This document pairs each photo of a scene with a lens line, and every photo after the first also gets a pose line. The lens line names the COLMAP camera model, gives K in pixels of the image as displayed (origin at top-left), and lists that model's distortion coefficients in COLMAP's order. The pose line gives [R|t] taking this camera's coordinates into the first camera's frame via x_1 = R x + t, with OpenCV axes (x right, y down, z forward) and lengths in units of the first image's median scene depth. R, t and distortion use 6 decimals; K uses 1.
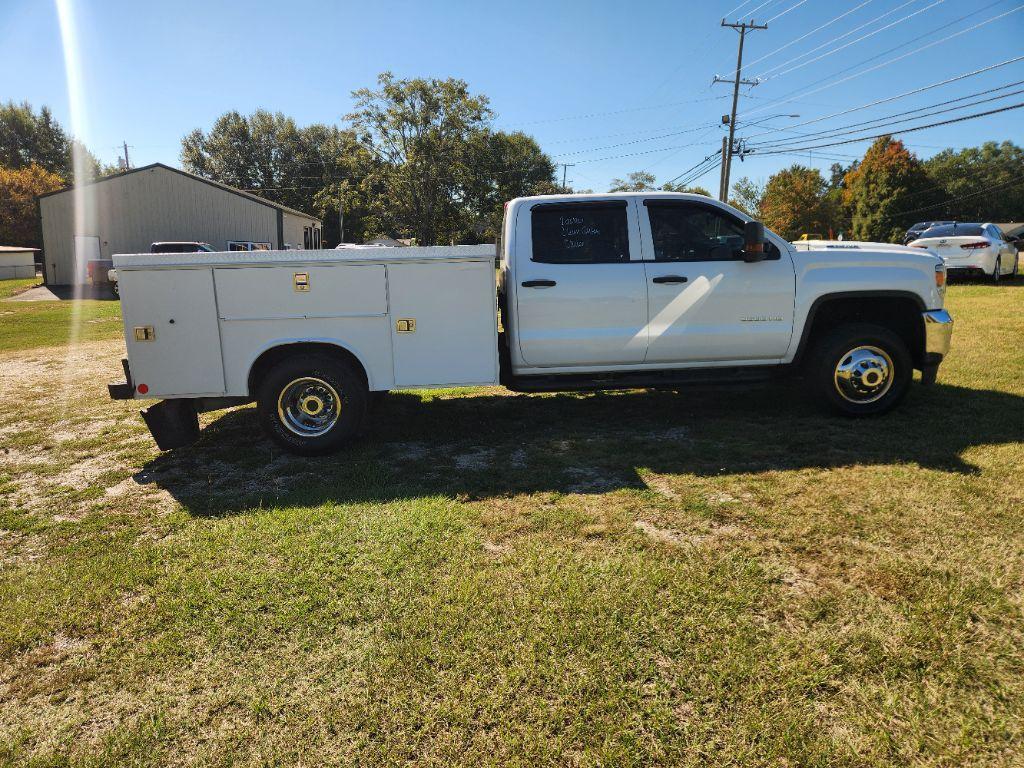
lens RADIAL K [[680.7, 0, 512.0], [0, 680.7, 384.0], [0, 0, 1]] dist [0.074275, -0.067272]
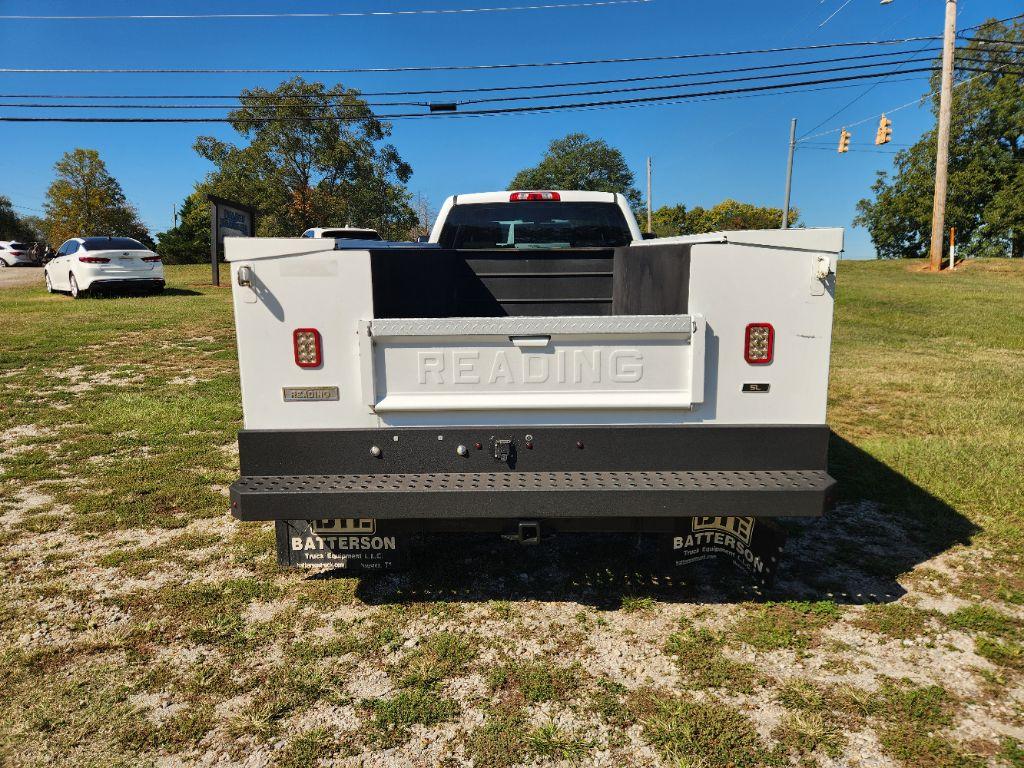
lens RADIAL K [[679.1, 0, 517.7], [0, 679.1, 382.3], [0, 0, 1]] dist [0.084231, -0.076332]
pose [[0.078112, -0.153231, 0.985098, -0.122344], [0.184079, 0.973344, 0.136806, -0.020315], [-0.979803, 0.170650, 0.104236, 0.131190]]
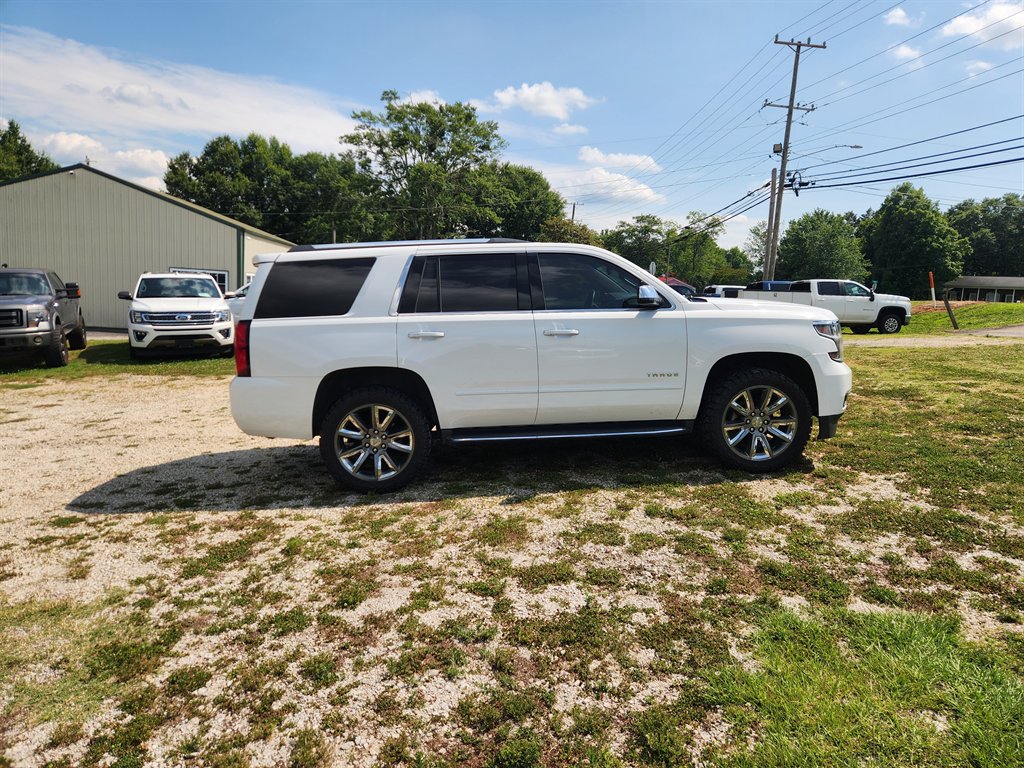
lens RADIAL K [[680.7, 0, 512.0], [0, 680.7, 384.0], [0, 0, 1]] dist [0.074275, -0.067272]
pose [[0.999608, 0.026977, 0.007441, -0.023113], [-0.026511, 0.998031, -0.056845, -0.028237], [-0.008960, 0.056625, 0.998355, 0.149708]]
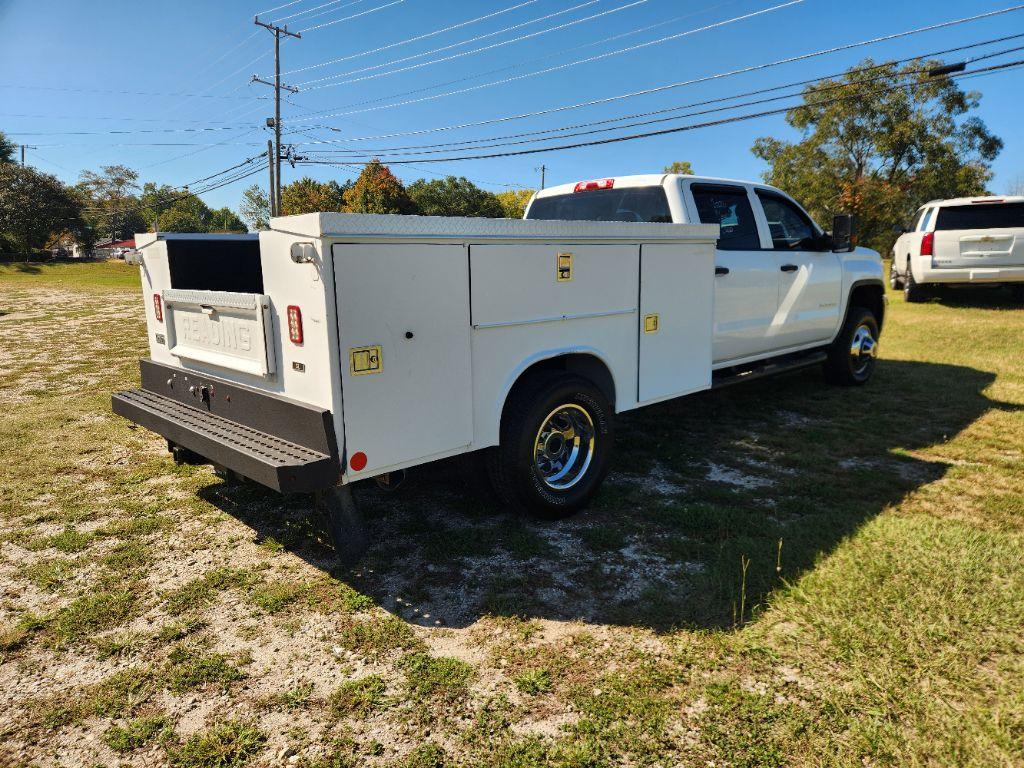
lens RADIAL K [[679.1, 0, 517.7], [0, 679.1, 382.3], [0, 0, 1]] dist [0.084231, -0.076332]
pose [[0.757174, -0.096560, 0.646037, -0.088255], [0.107419, 0.993956, 0.022663, -0.005924], [-0.644321, 0.052237, 0.762969, 0.057363]]
